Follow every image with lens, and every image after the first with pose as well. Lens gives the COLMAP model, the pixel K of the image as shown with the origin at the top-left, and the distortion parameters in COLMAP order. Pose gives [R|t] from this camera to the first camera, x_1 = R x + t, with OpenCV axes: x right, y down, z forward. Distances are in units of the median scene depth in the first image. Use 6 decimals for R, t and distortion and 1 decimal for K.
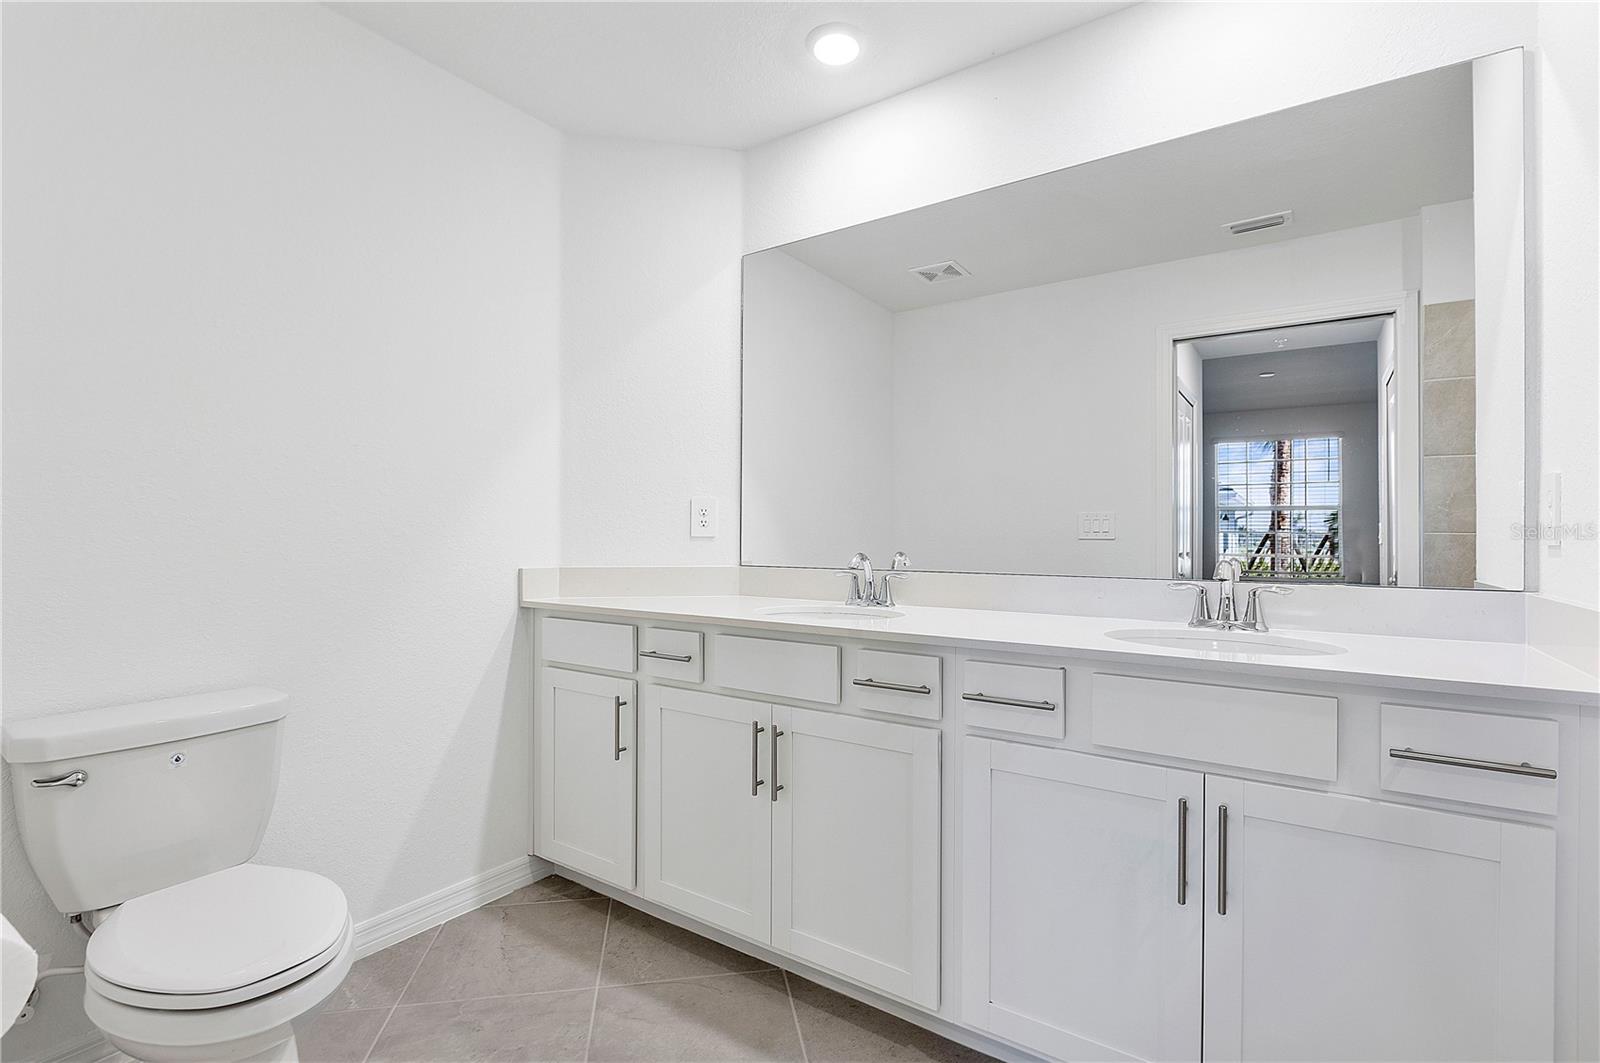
lens RADIAL K [[738.1, 0, 802.7], [0, 738.1, 535.4], [0, 0, 1]] dist [0.002646, -0.002386]
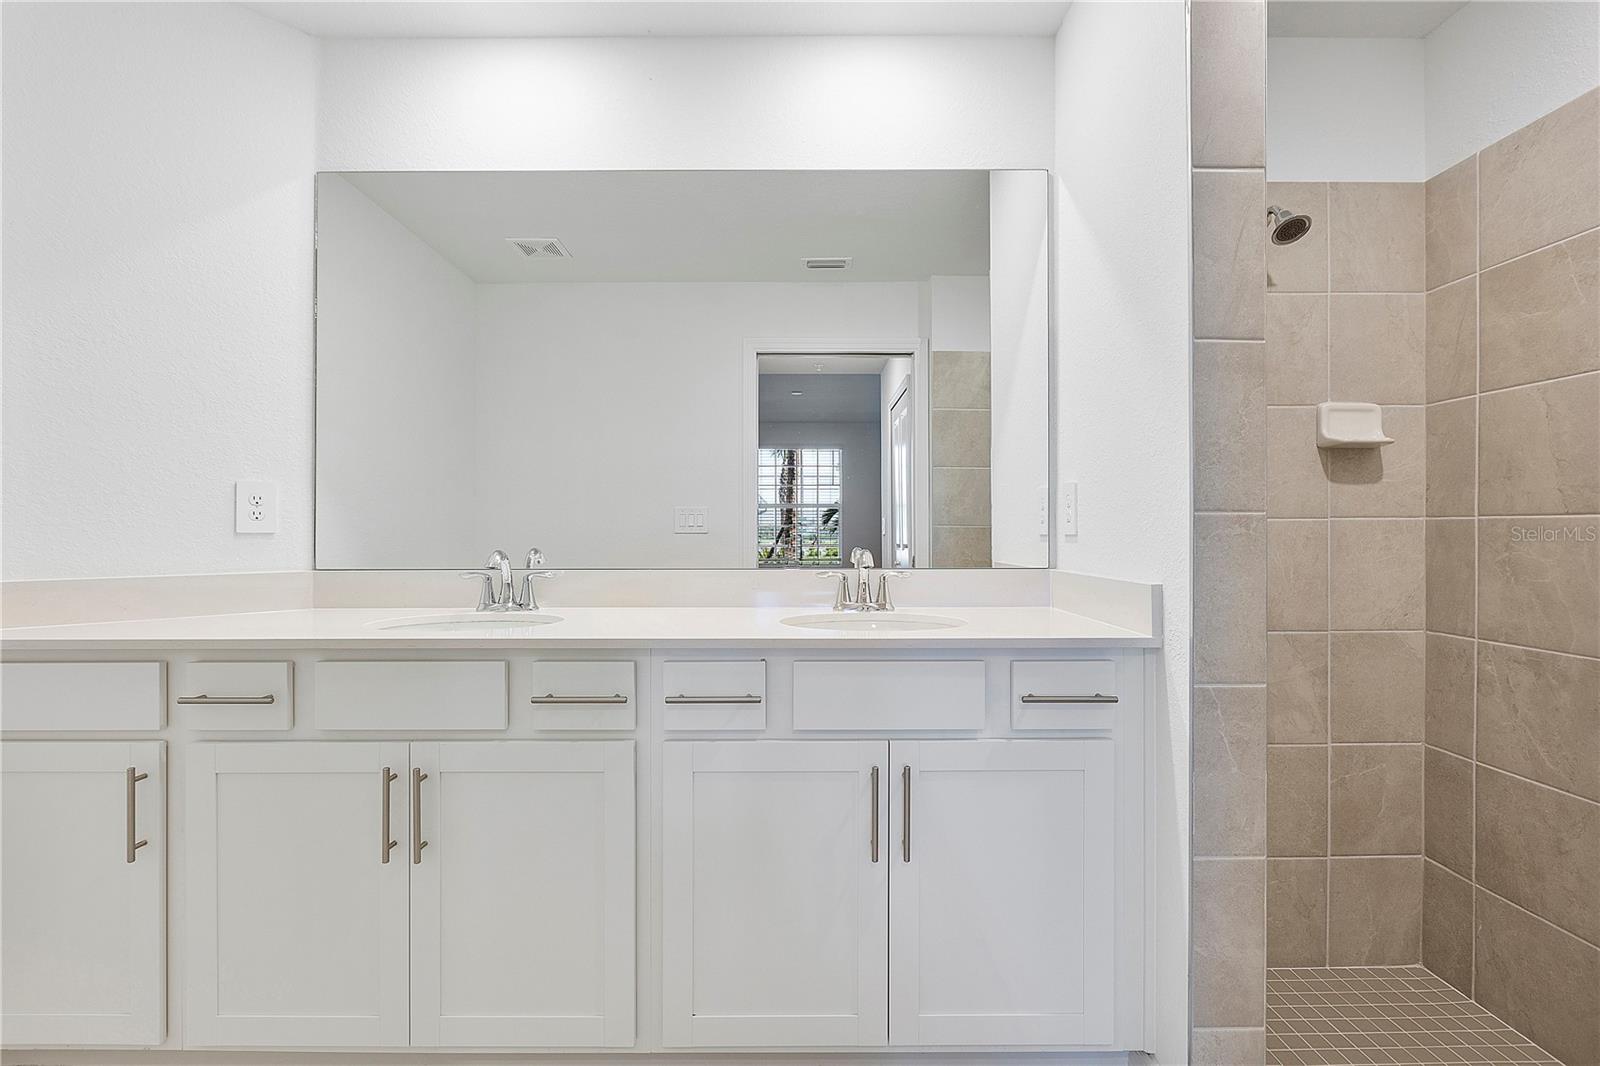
lens RADIAL K [[738.1, 0, 798.4], [0, 738.1, 526.0], [0, 0, 1]] dist [0.002646, -0.002386]
pose [[0.828728, -0.001664, 0.559648, -0.125484], [0.004999, 0.999978, -0.004429, 0.000555], [-0.559629, 0.006468, 0.828718, 0.091216]]
